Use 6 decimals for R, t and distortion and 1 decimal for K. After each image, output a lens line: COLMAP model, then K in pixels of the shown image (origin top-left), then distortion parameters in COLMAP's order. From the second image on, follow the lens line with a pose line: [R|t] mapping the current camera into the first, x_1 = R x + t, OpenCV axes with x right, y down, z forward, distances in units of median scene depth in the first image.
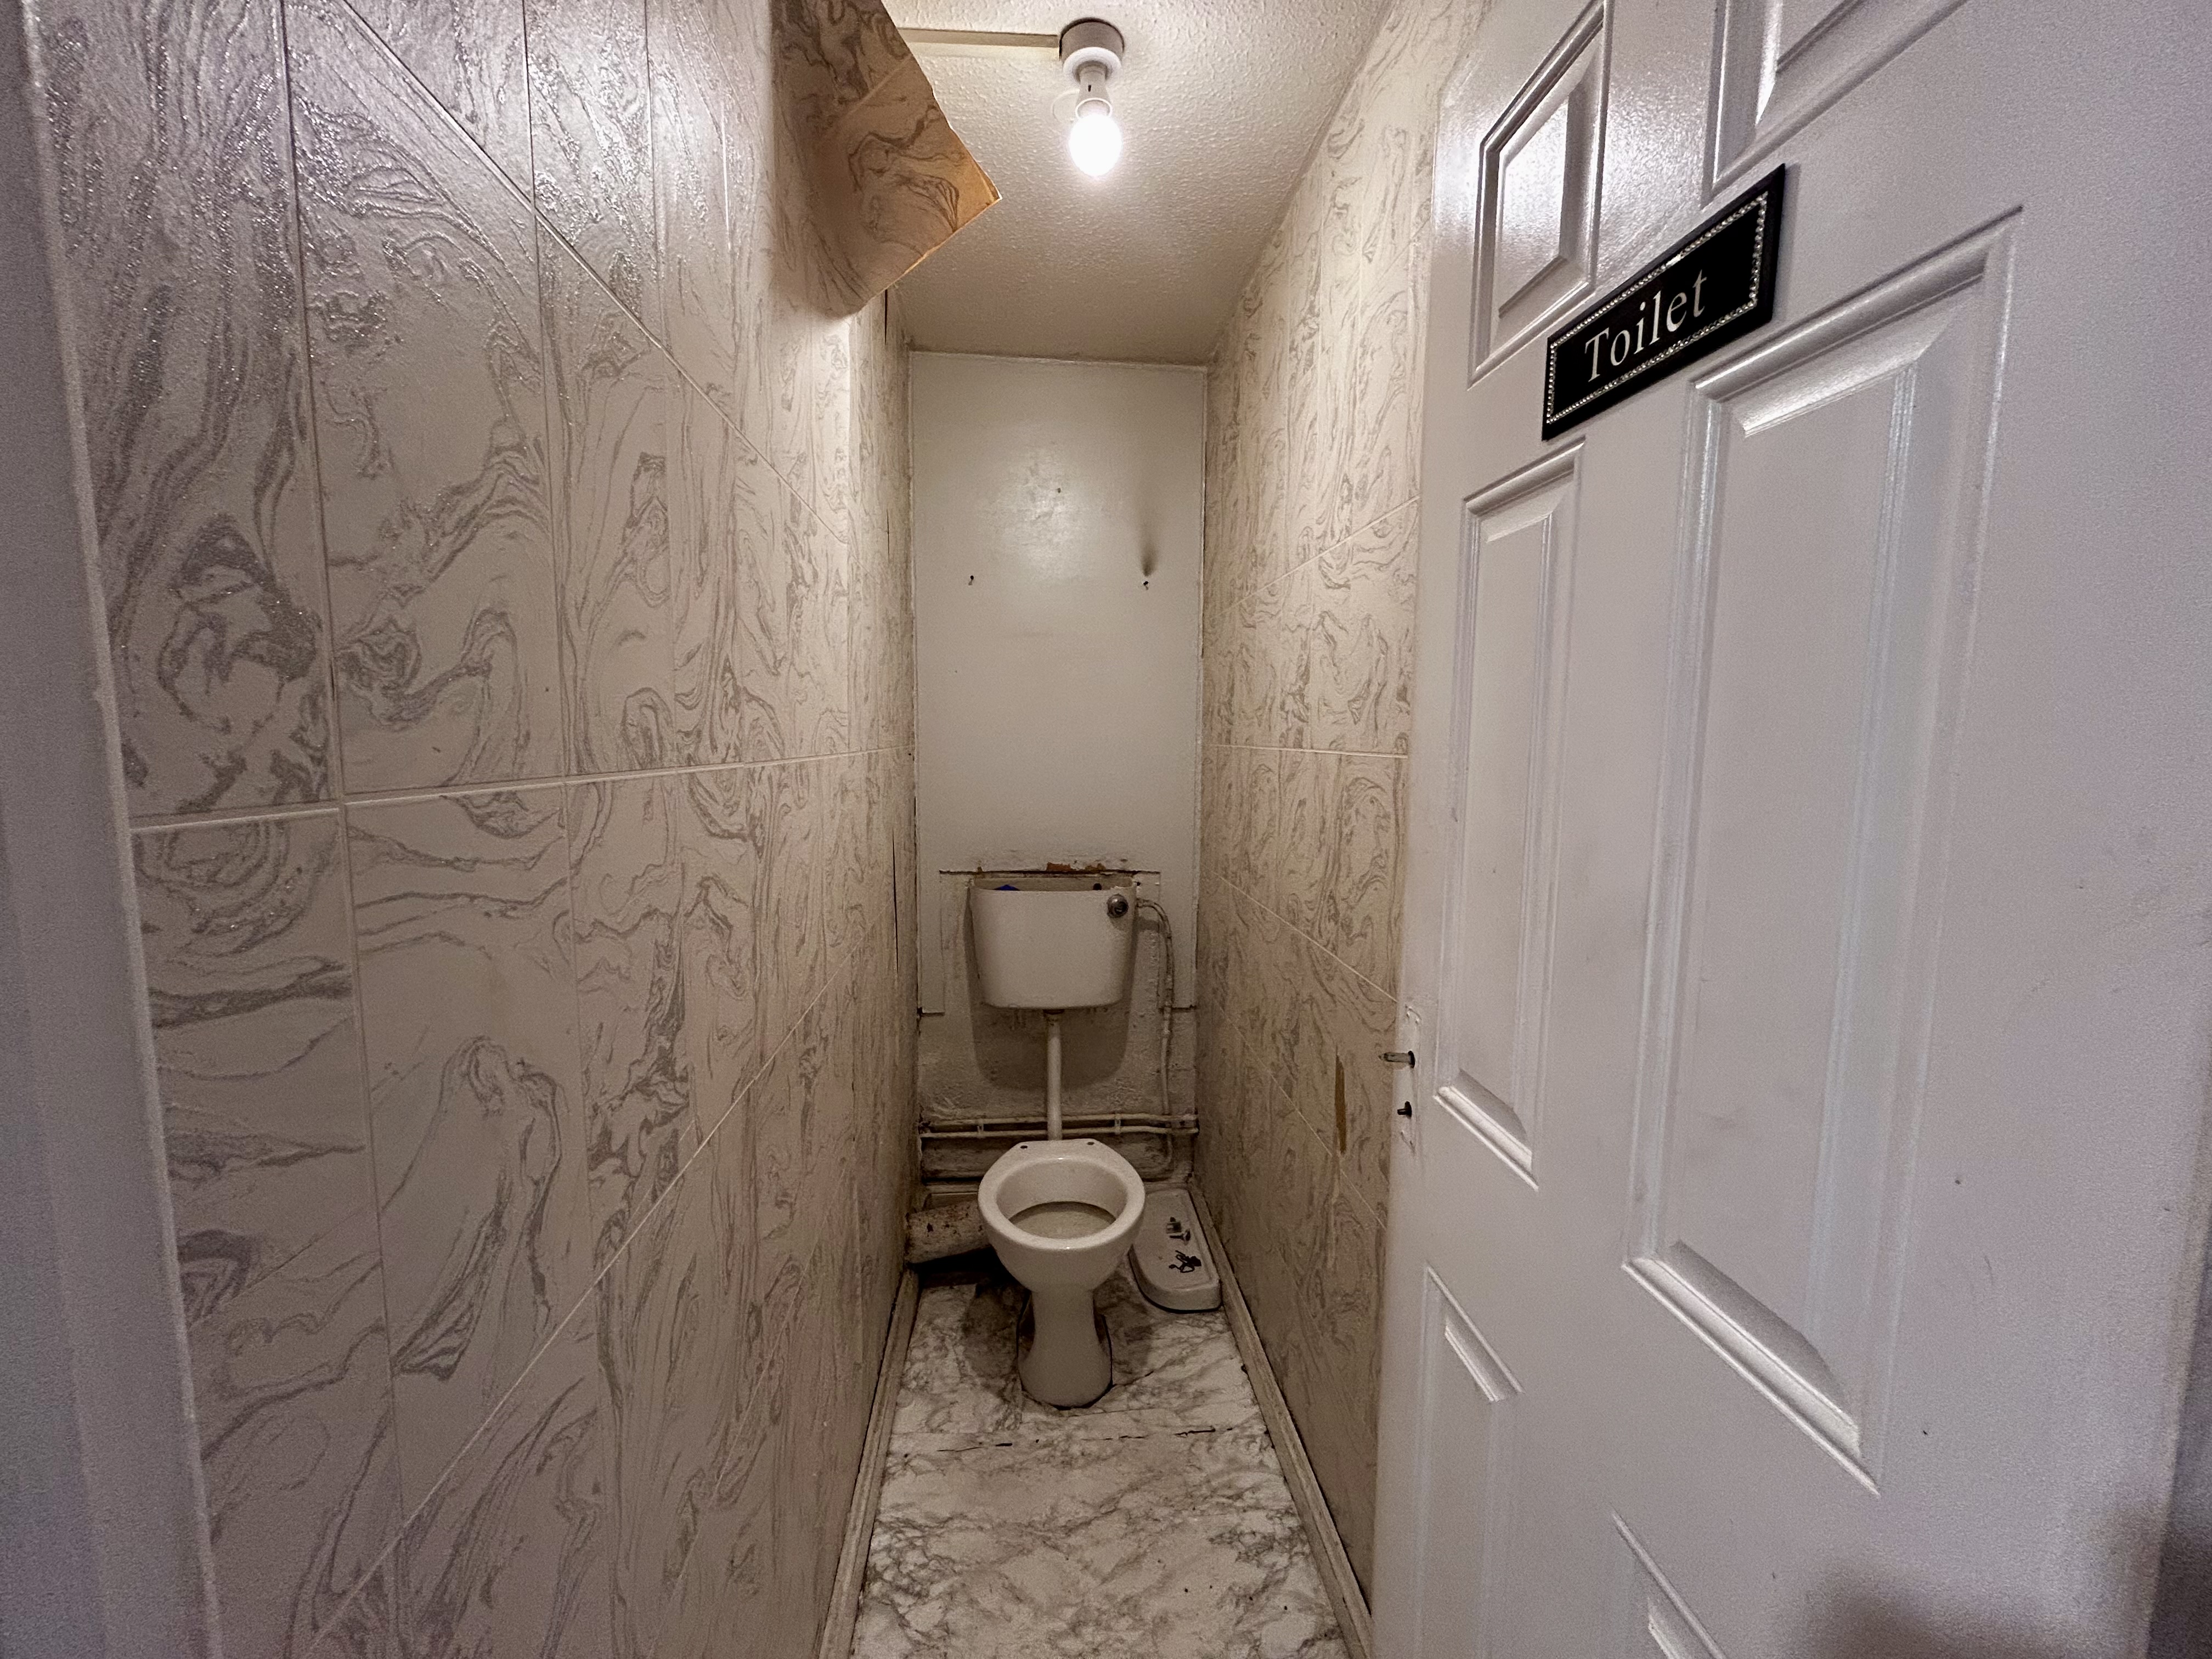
lens RADIAL K [[891.6, 0, 1106.0], [0, 891.6, 829.5], [0, 0, 1]] dist [0.000027, 0.000059]
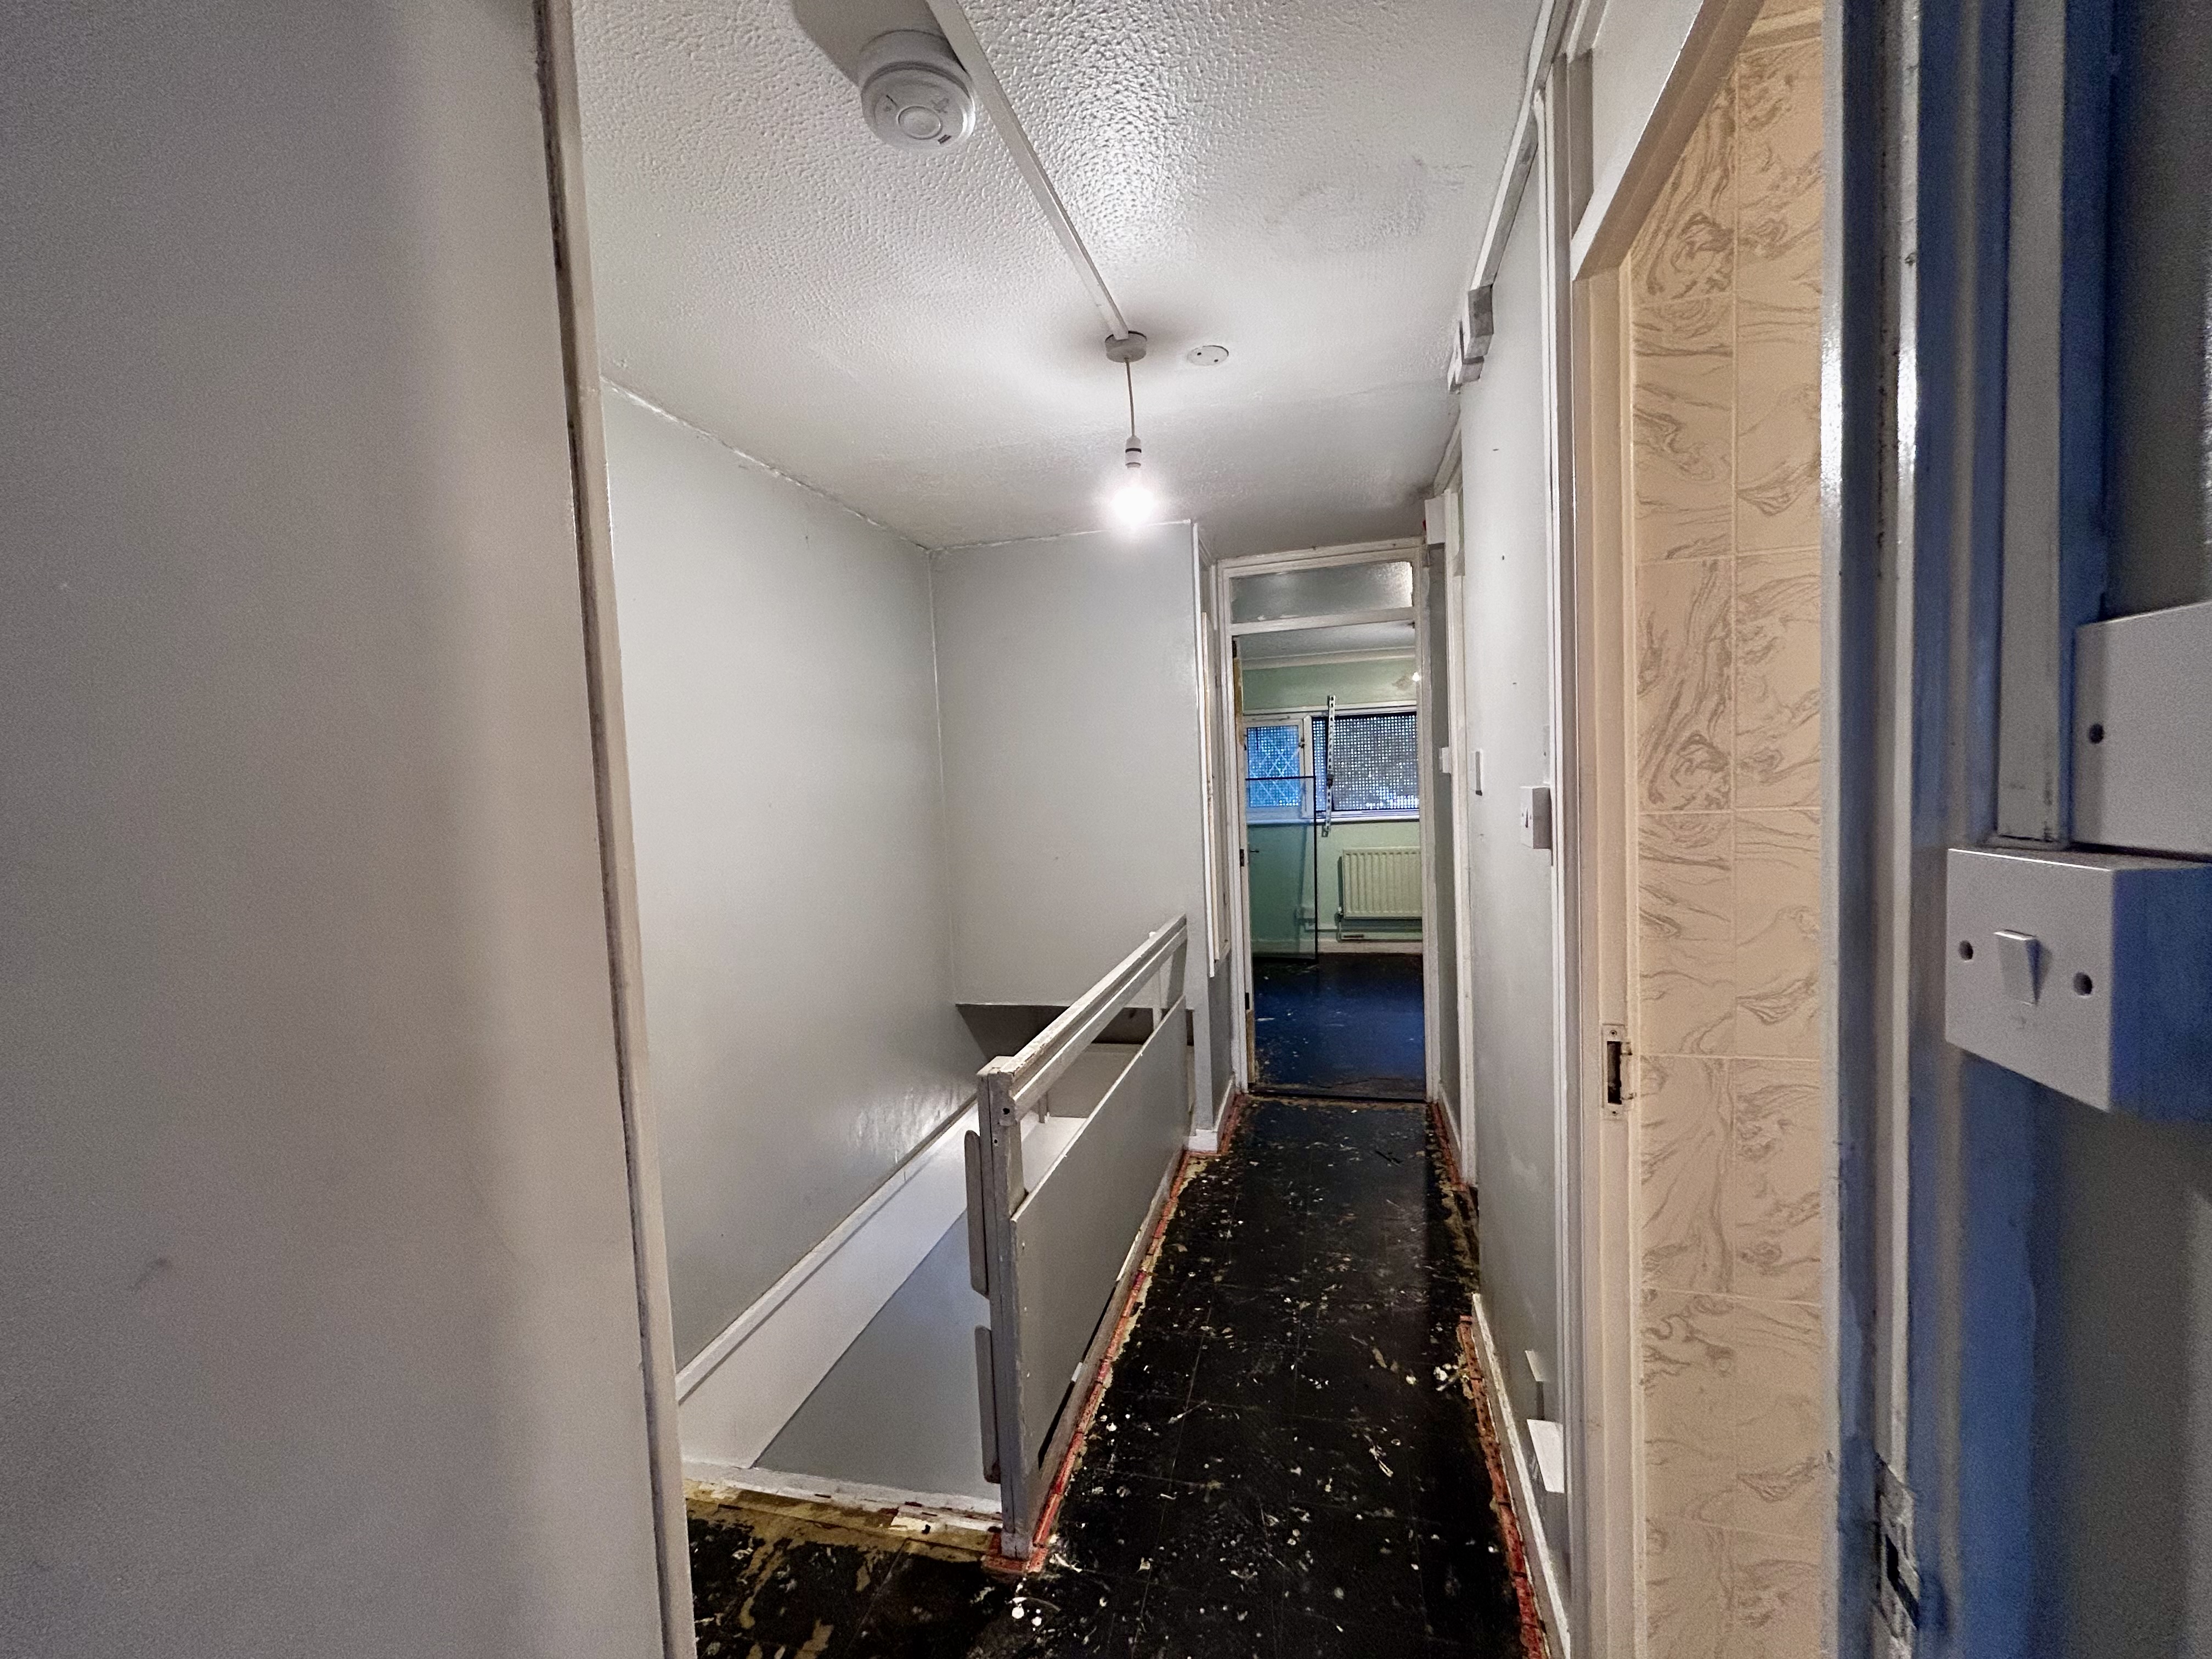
lens RADIAL K [[880.3, 0, 1106.0], [0, 880.3, 829.5], [0, 0, 1]] dist [-0.000021, -0.000015]
pose [[-0.339185, 0.062160, -0.938664, 3.074470], [-0.061287, 0.994235, 0.087986, -0.106058], [0.938721, 0.087371, -0.333420, -0.048212]]
